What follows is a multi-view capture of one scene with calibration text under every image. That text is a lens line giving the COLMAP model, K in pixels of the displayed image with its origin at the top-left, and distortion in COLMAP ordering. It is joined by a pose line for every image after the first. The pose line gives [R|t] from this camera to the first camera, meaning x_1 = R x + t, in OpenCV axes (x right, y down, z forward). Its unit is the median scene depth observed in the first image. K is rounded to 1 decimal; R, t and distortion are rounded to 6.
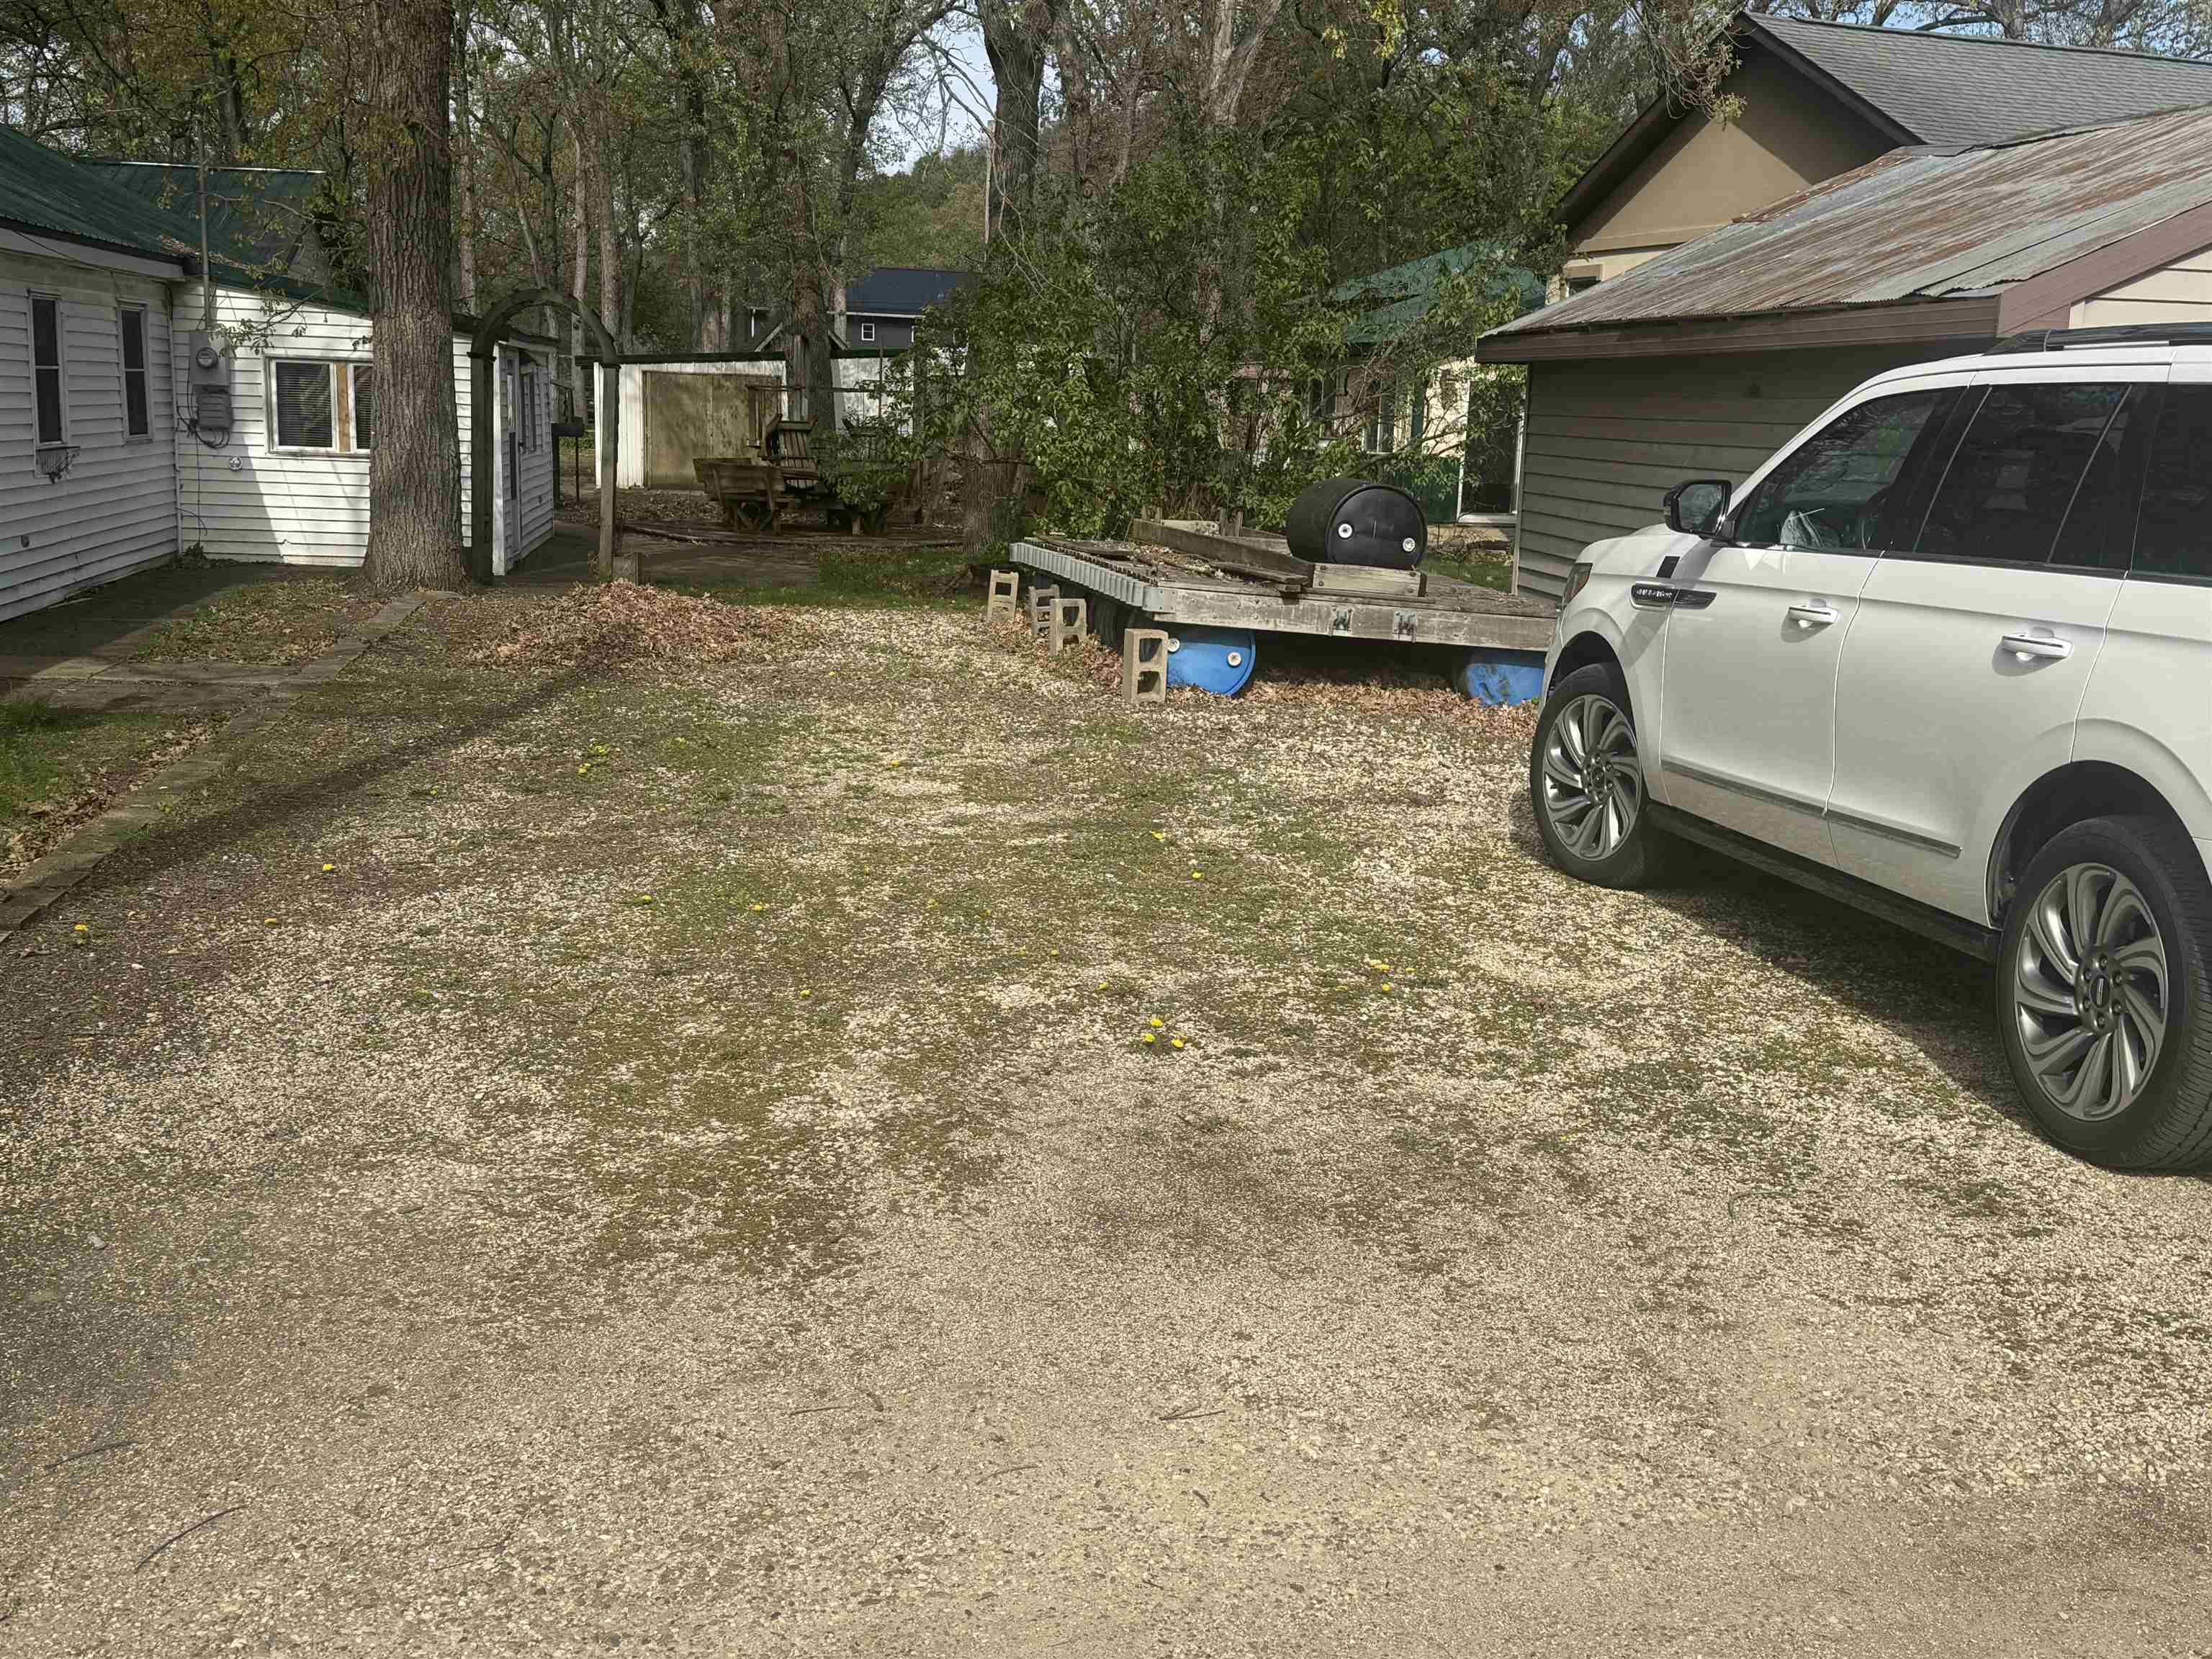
lens RADIAL K [[2414.5, 0, 1106.0], [0, 2414.5, 829.5], [0, 0, 1]] dist [0.002963, 0.000619]
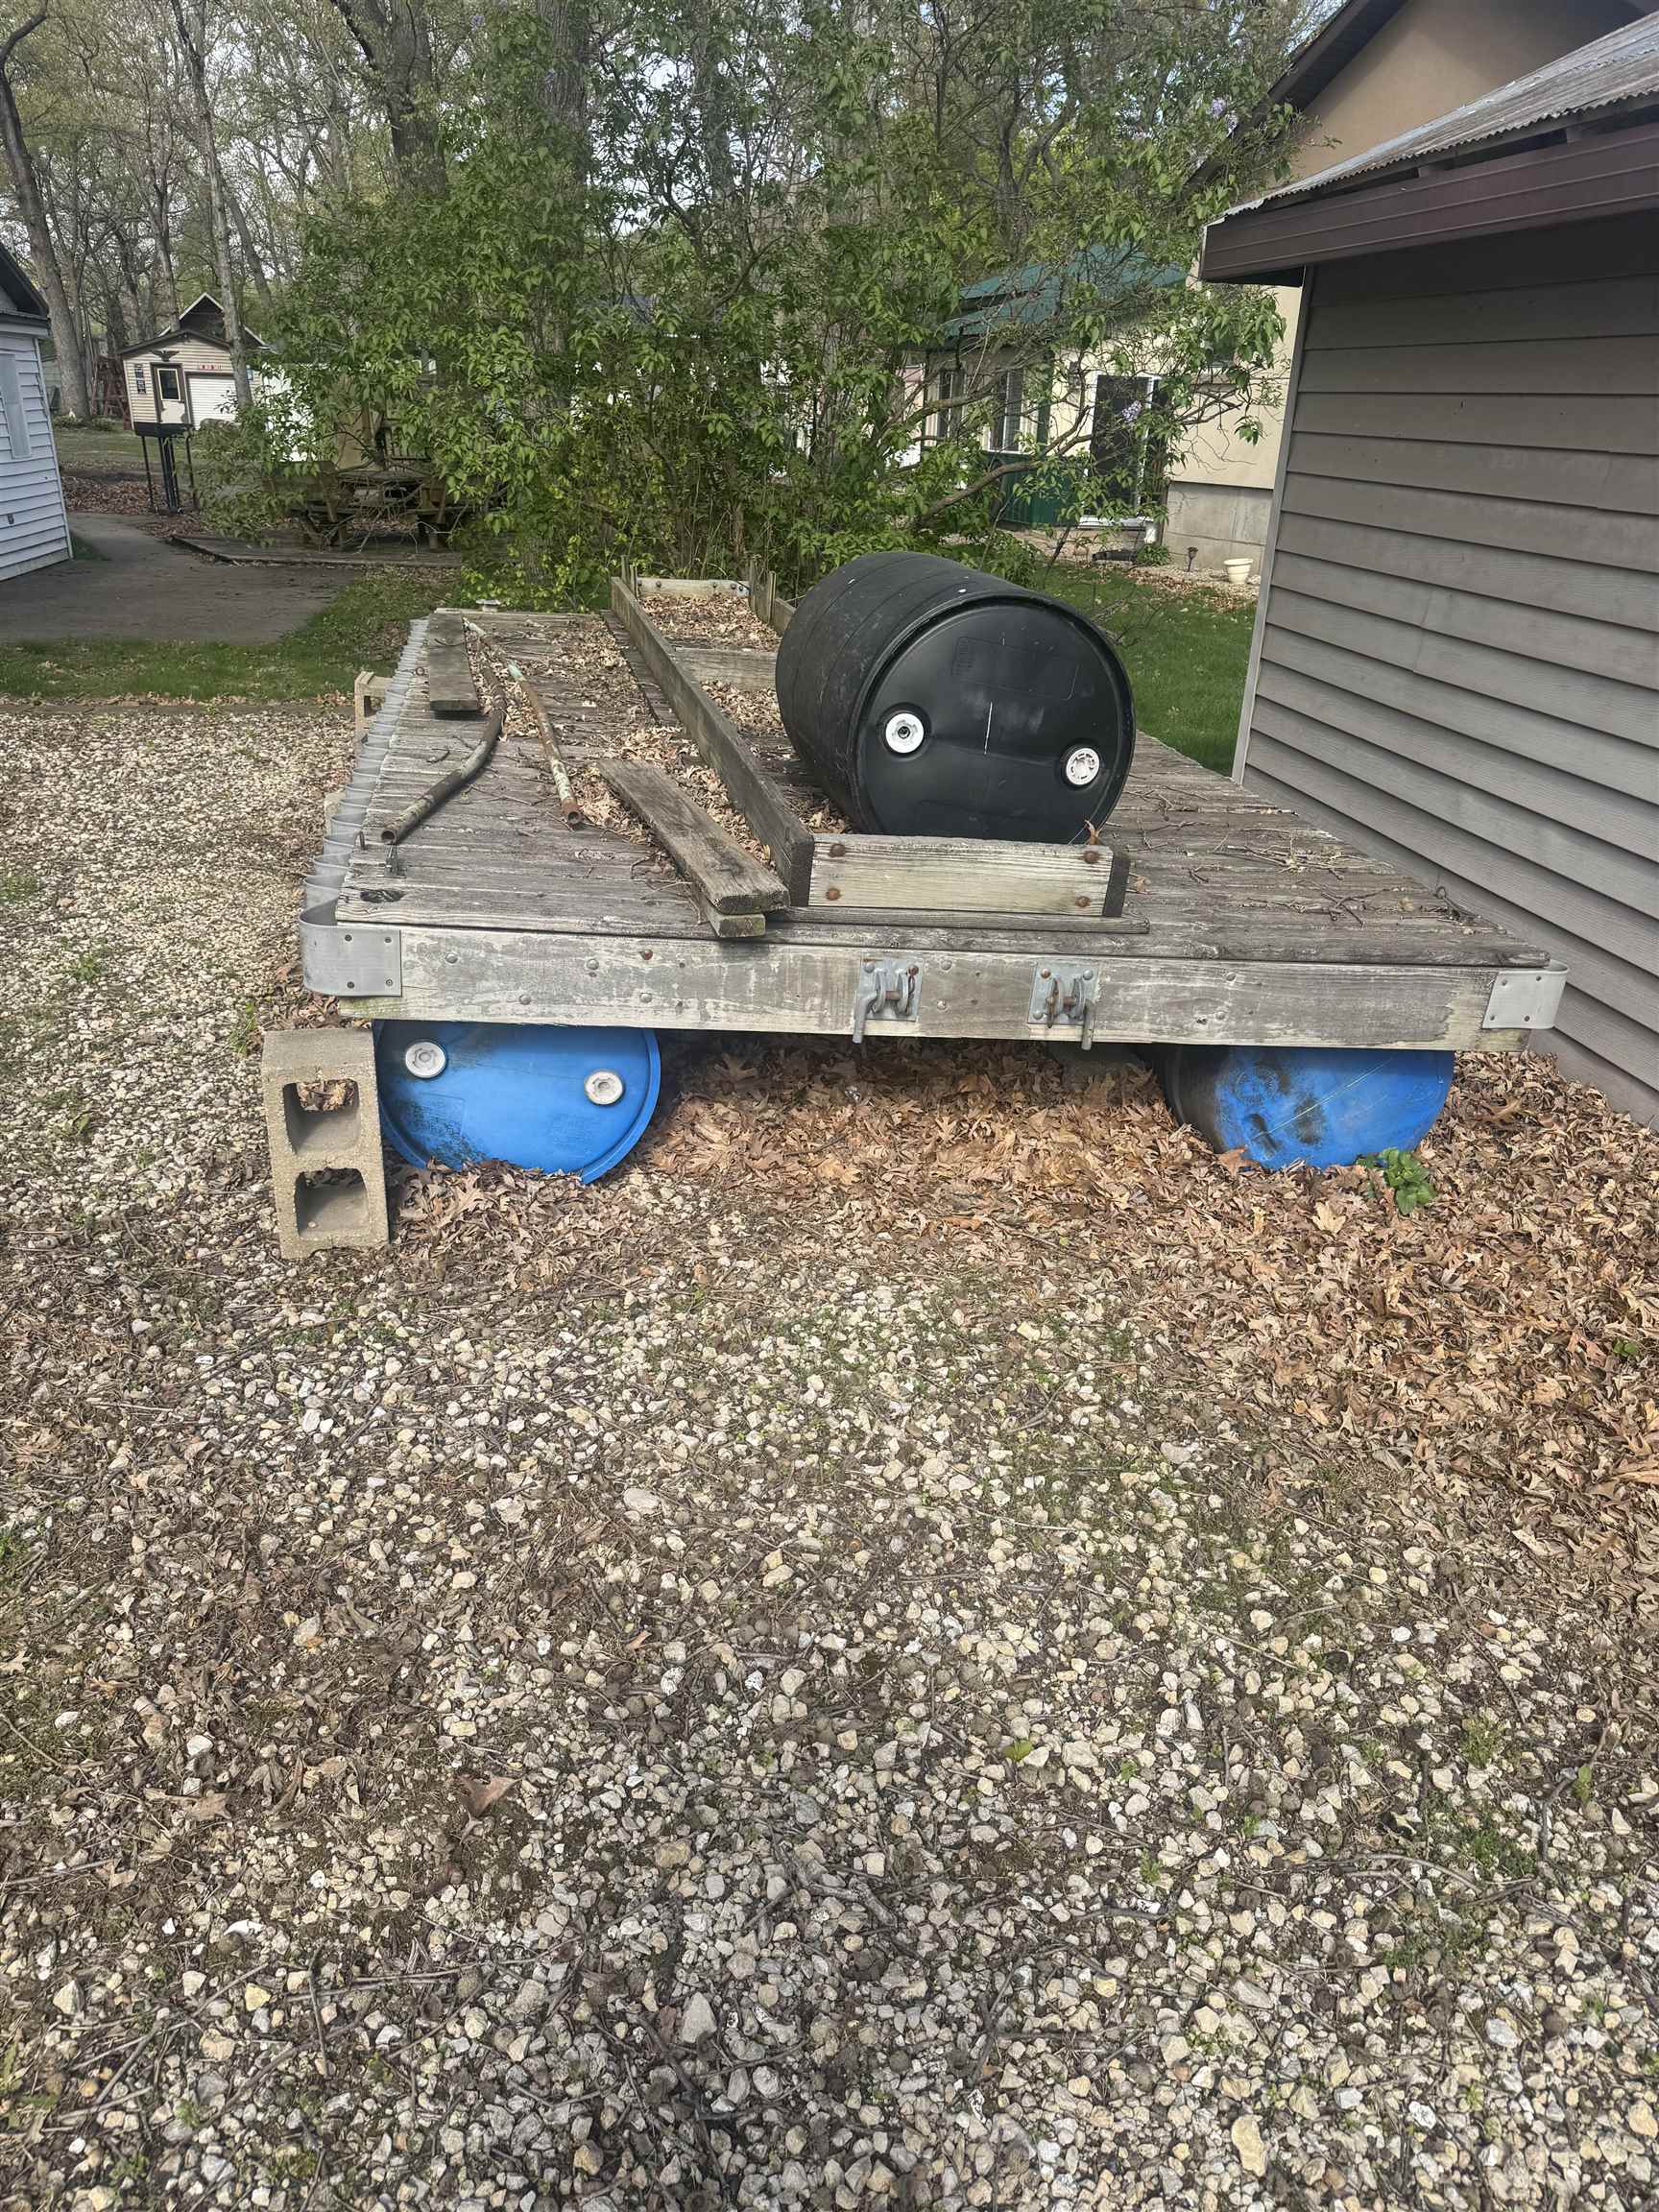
lens RADIAL K [[1630.8, 0, 829.5], [0, 1630.8, 1106.0], [0, 0, 1]] dist [0.005457, -0.000766]
pose [[0.999925, -0.002912, 0.011888, 0.085120], [0.000096, 0.973125, 0.230278, -0.125618], [-0.012239, -0.230259, 0.973052, 0.755619]]
